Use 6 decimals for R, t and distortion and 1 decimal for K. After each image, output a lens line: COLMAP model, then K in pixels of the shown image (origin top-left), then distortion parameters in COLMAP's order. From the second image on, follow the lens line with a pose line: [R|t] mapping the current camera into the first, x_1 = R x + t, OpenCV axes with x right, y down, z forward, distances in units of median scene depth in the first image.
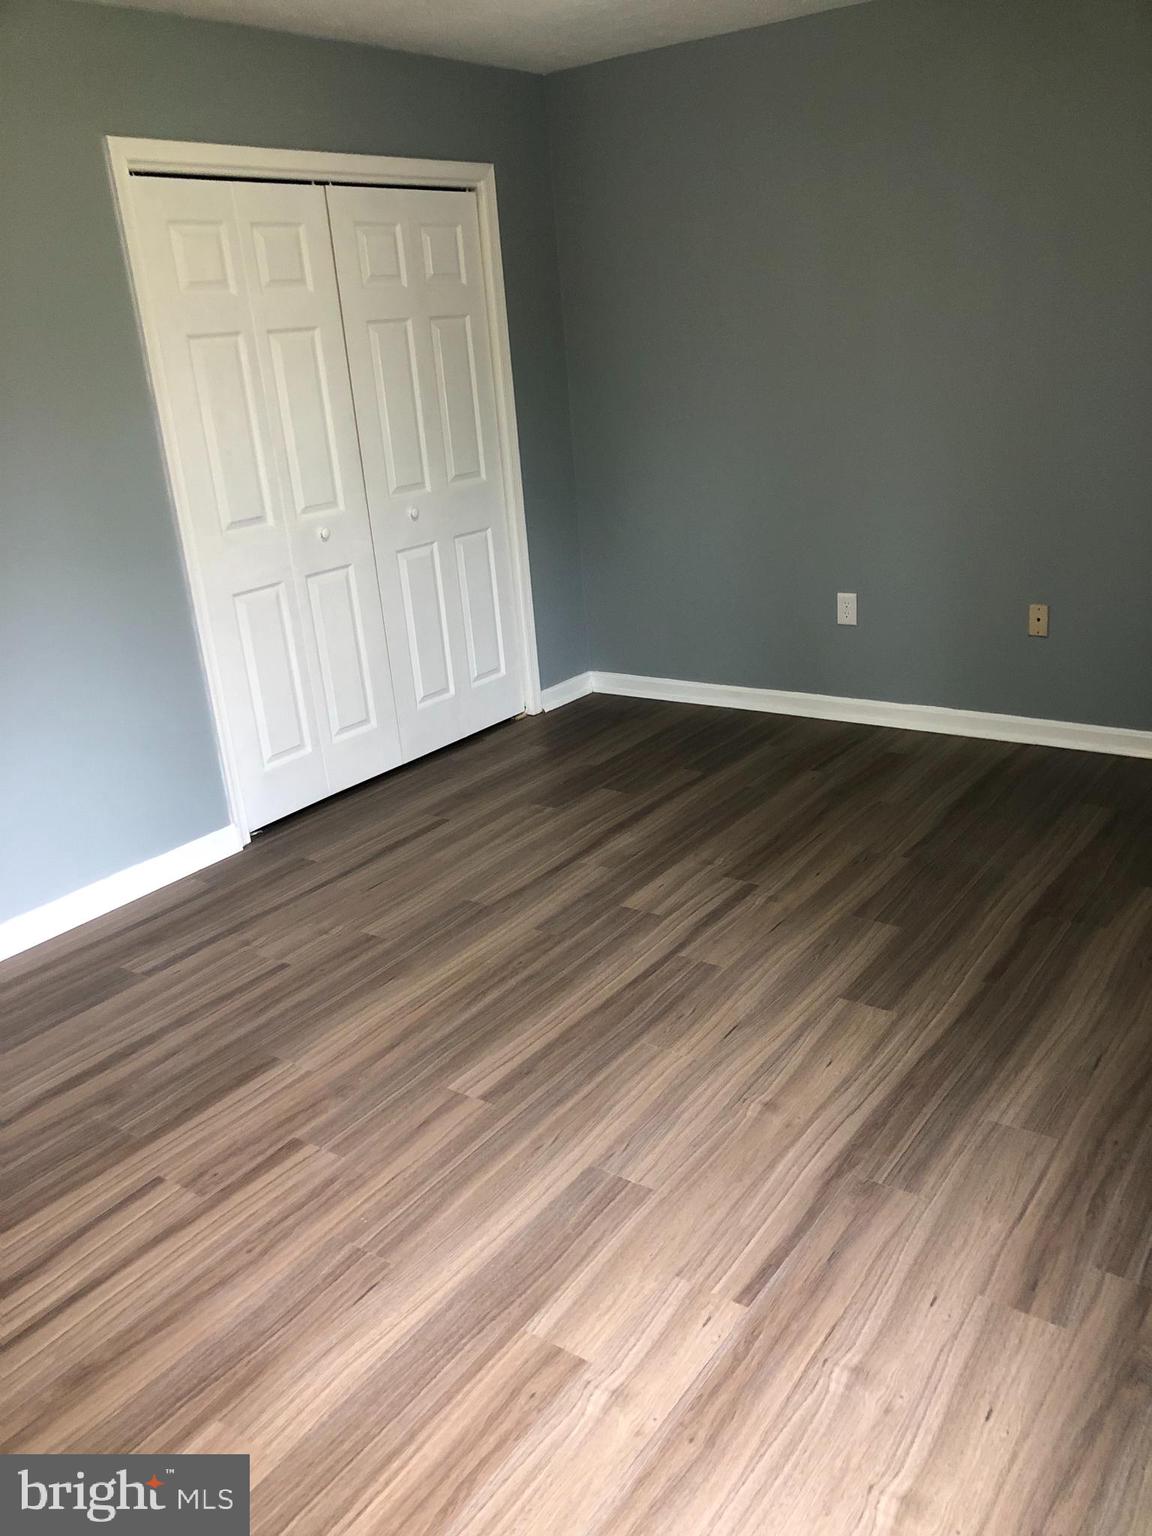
lens RADIAL K [[1256.2, 0, 583.3], [0, 1256.2, 796.9], [0, 0, 1]] dist [0.000703, -0.001909]
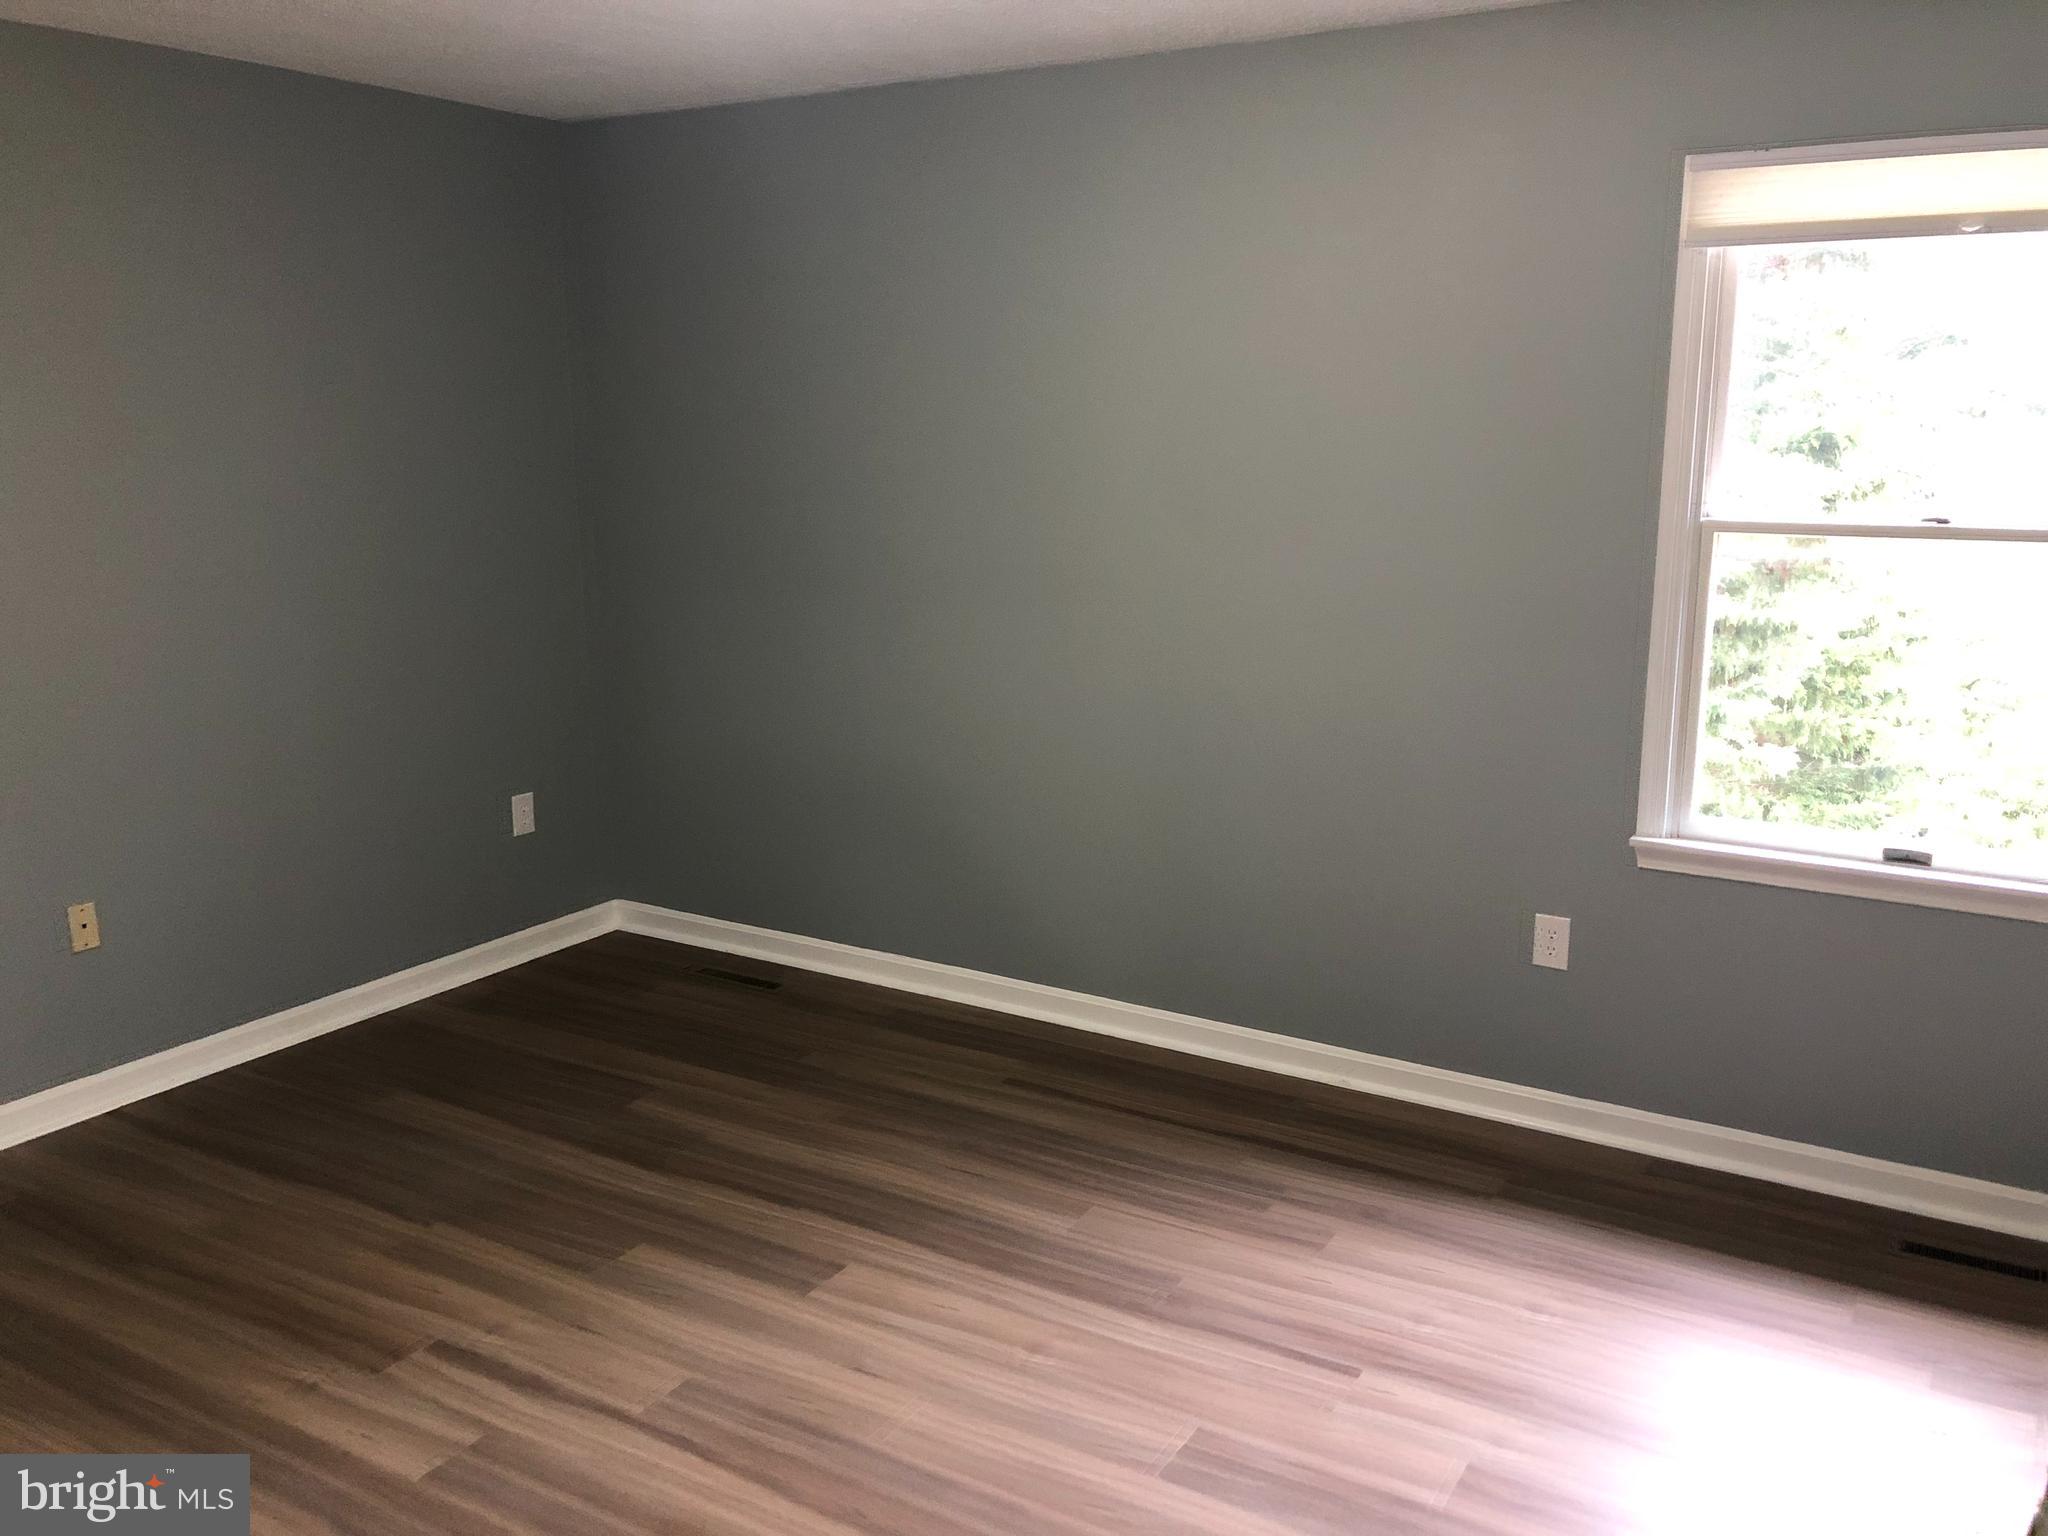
lens RADIAL K [[1675.0, 0, 1024.0], [0, 1675.0, 768.0], [0, 0, 1]] dist [0.000703, -0.001909]
pose [[-0.071164, -0.160795, 0.984419, -0.801090], [0.361905, 0.915507, 0.175702, -0.283514], [-0.929495, 0.368769, -0.006958, 0.749353]]
